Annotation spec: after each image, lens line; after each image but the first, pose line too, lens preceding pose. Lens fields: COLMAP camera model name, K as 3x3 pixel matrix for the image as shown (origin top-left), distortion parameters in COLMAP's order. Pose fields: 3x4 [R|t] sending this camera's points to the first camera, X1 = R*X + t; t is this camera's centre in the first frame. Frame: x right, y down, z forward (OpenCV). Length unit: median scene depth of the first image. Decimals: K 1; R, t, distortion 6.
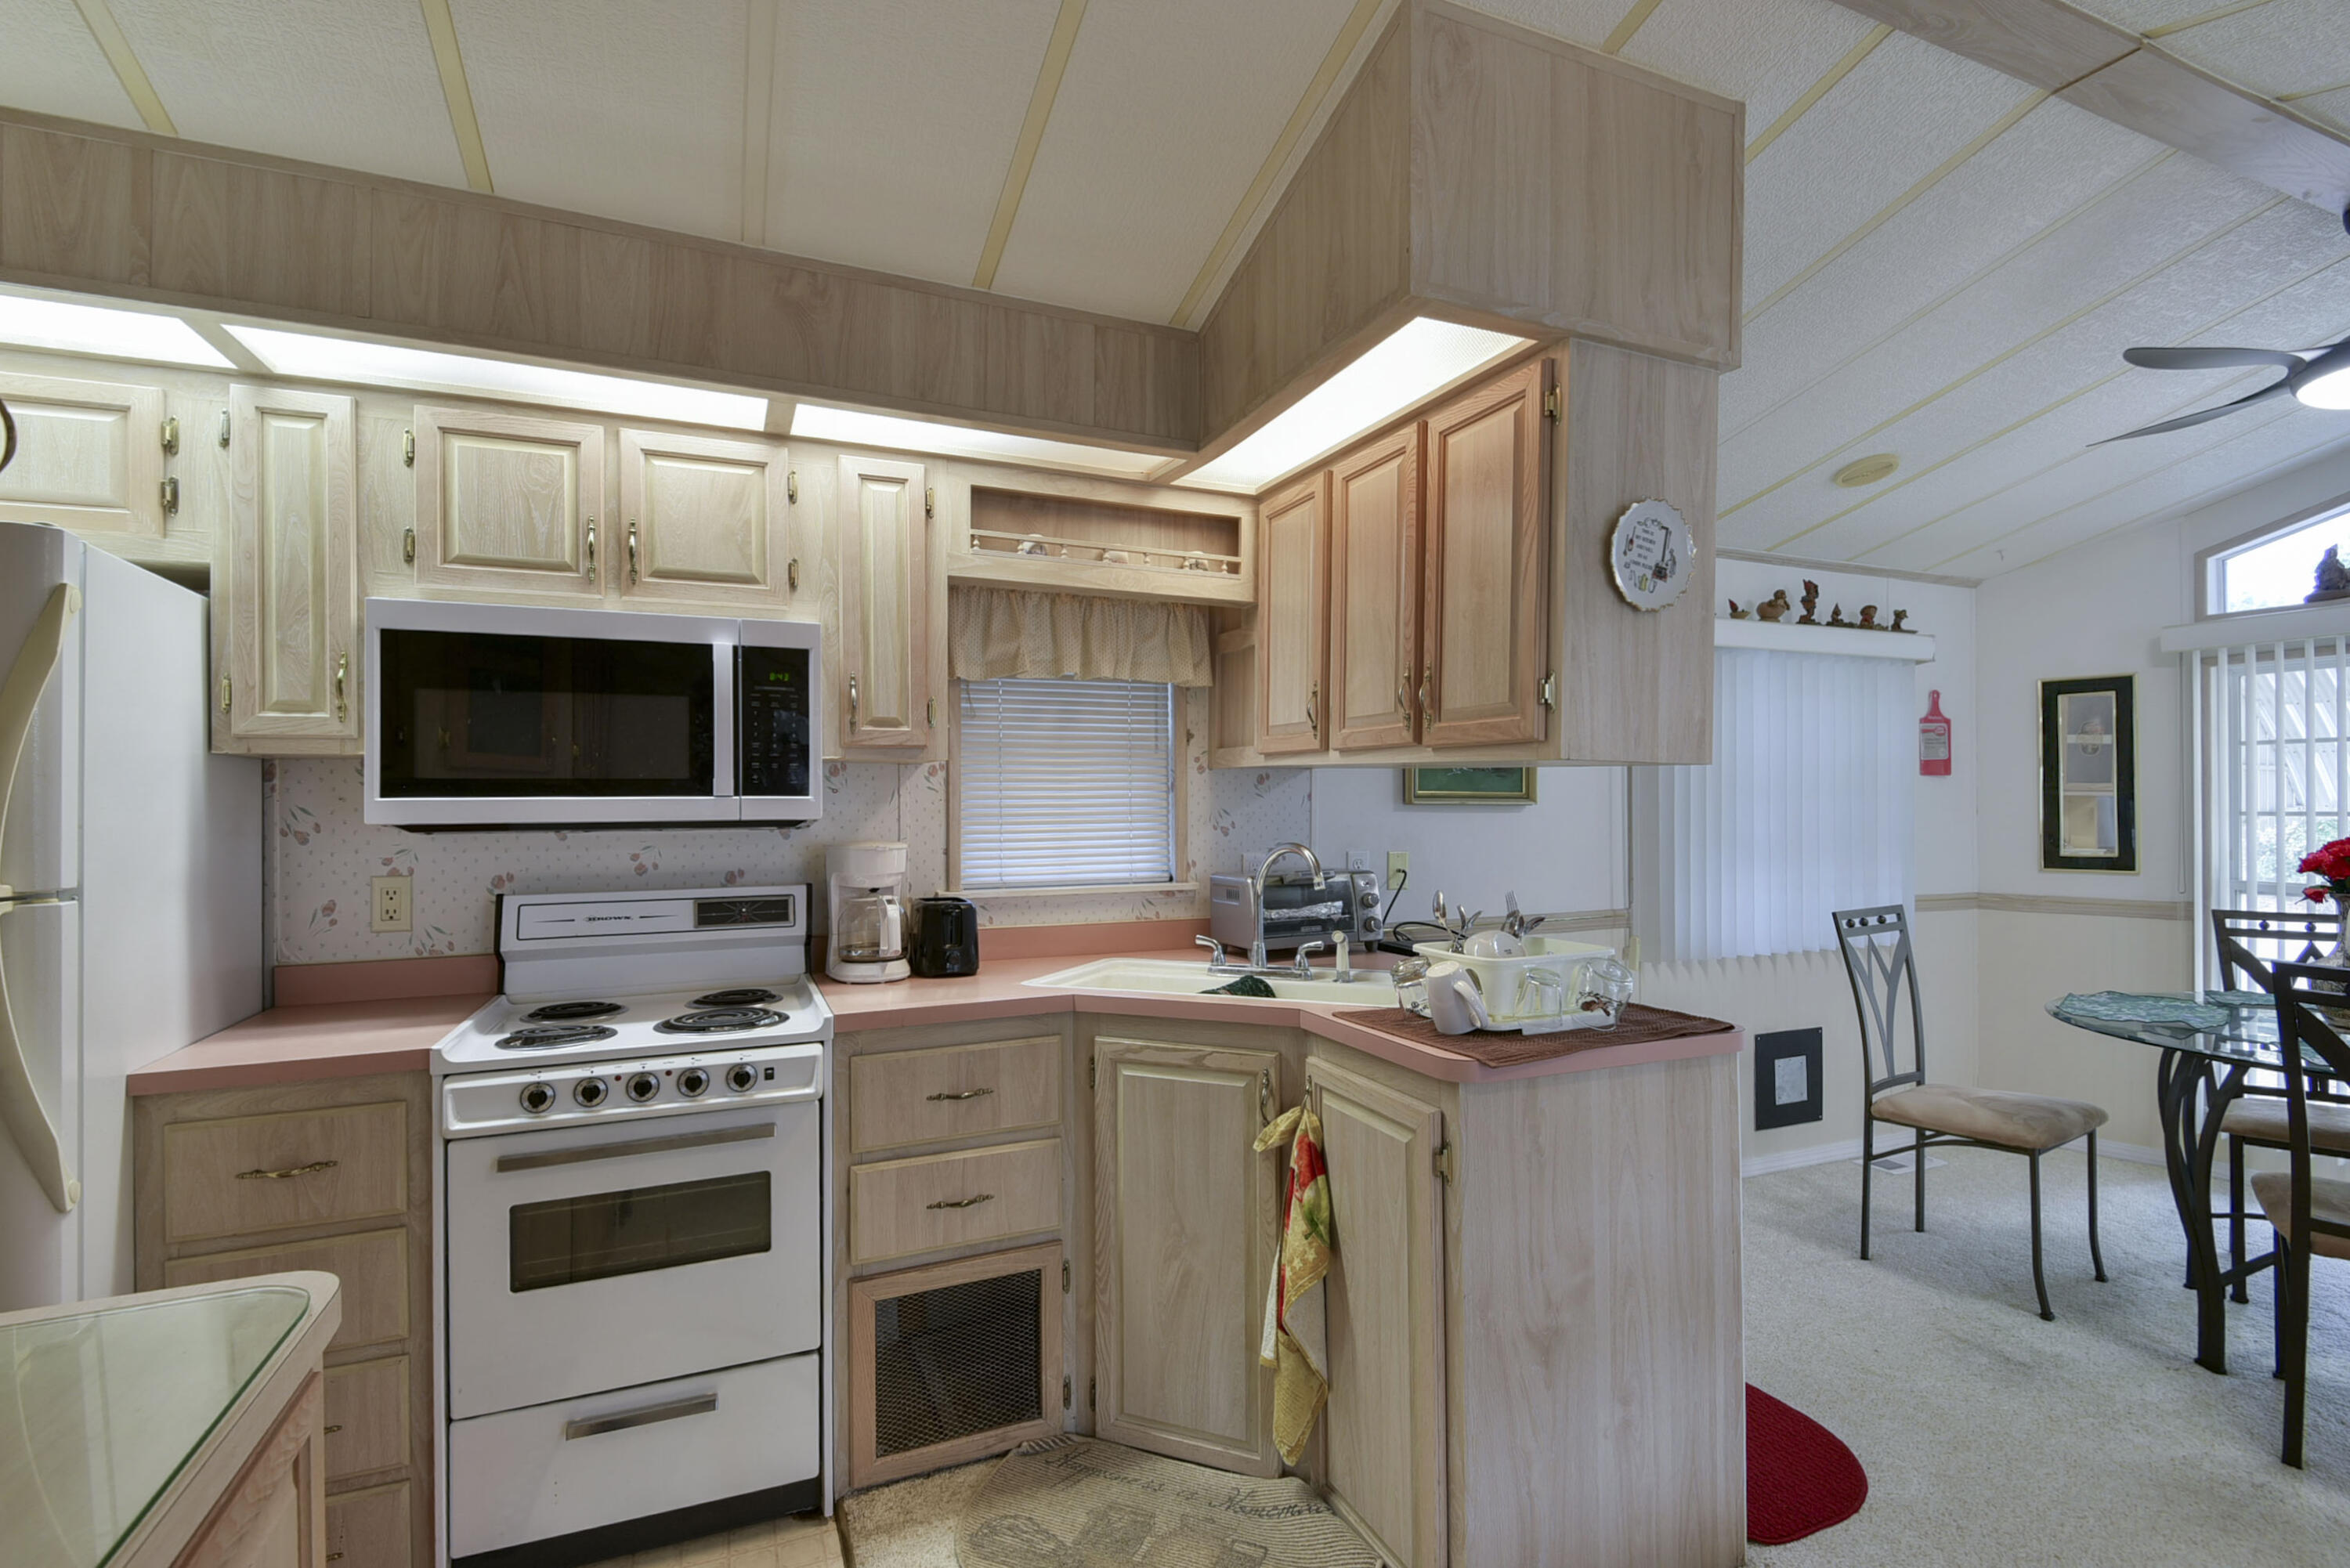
lens RADIAL K [[1085.2, 0, 1158.5], [0, 1085.2, 792.8], [0, 0, 1]] dist [0.002697, -0.007749]
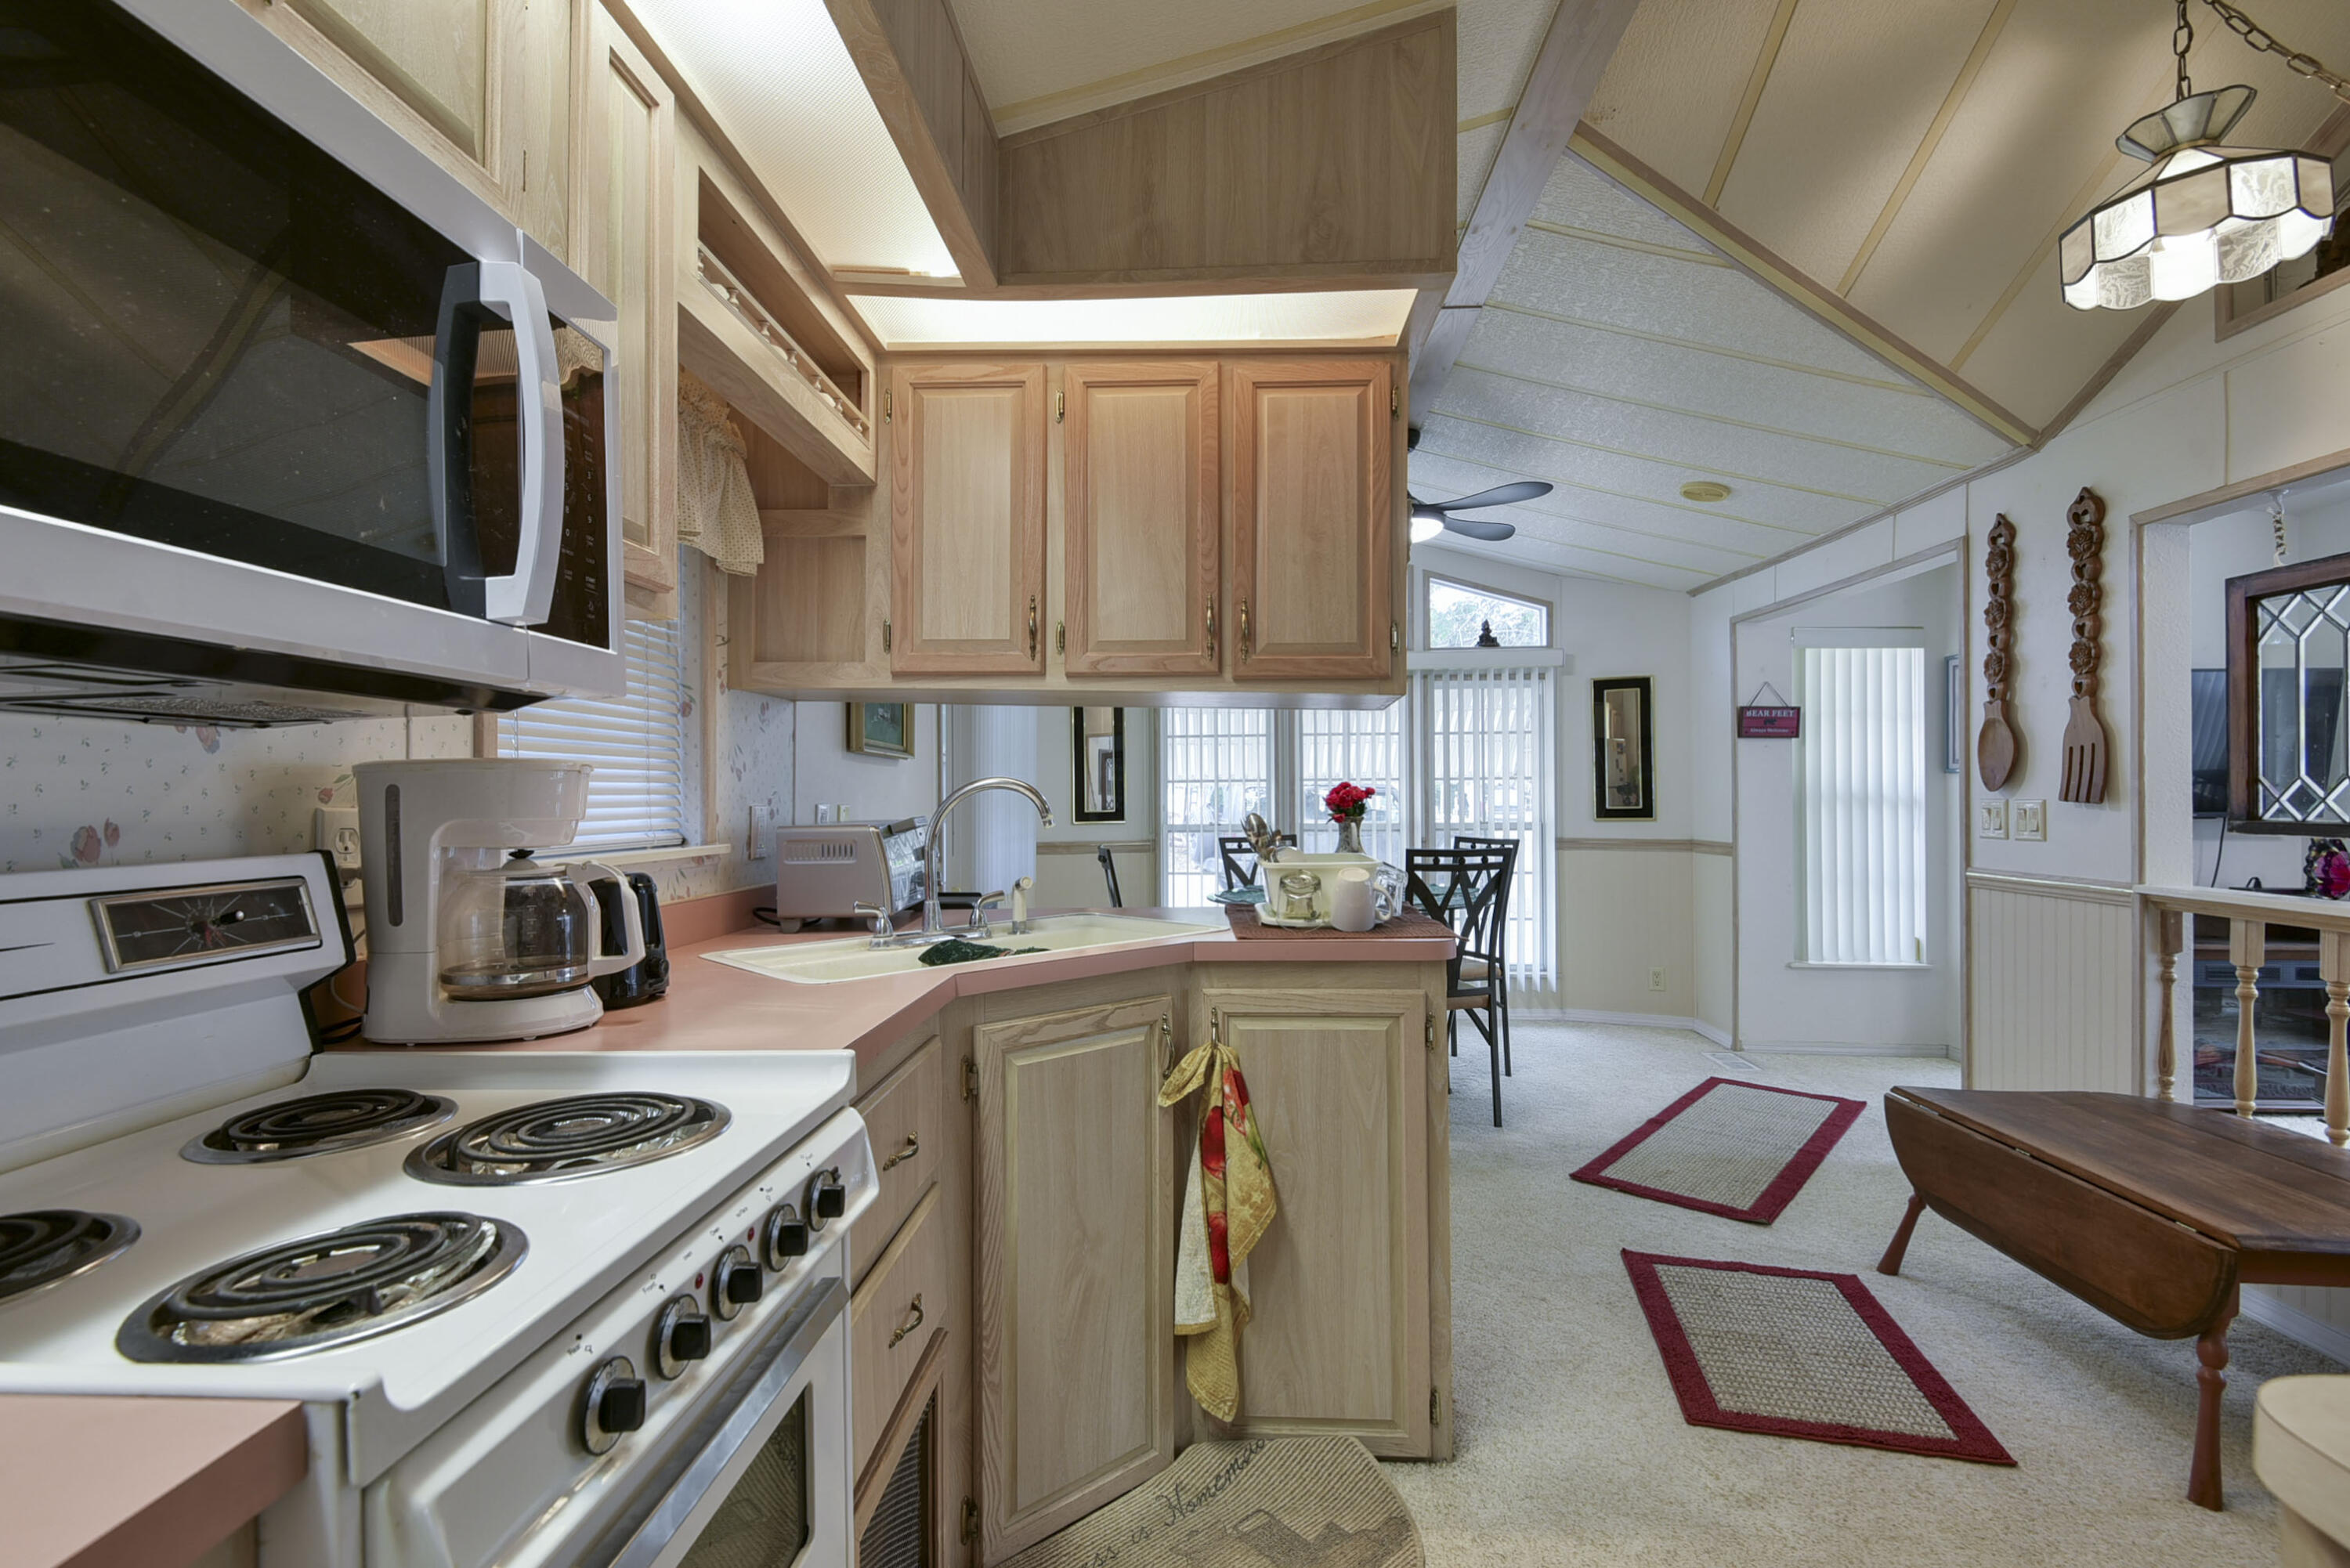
lens RADIAL K [[1066.1, 0, 1175.0], [0, 1066.1, 784.0], [0, 0, 1]] dist [0.012683, 0.000146]
pose [[0.424543, 0.010954, 0.905342, -0.447577], [-0.001017, 0.999932, -0.011621, 0.046762], [-0.905407, 0.004013, 0.424525, 0.388552]]
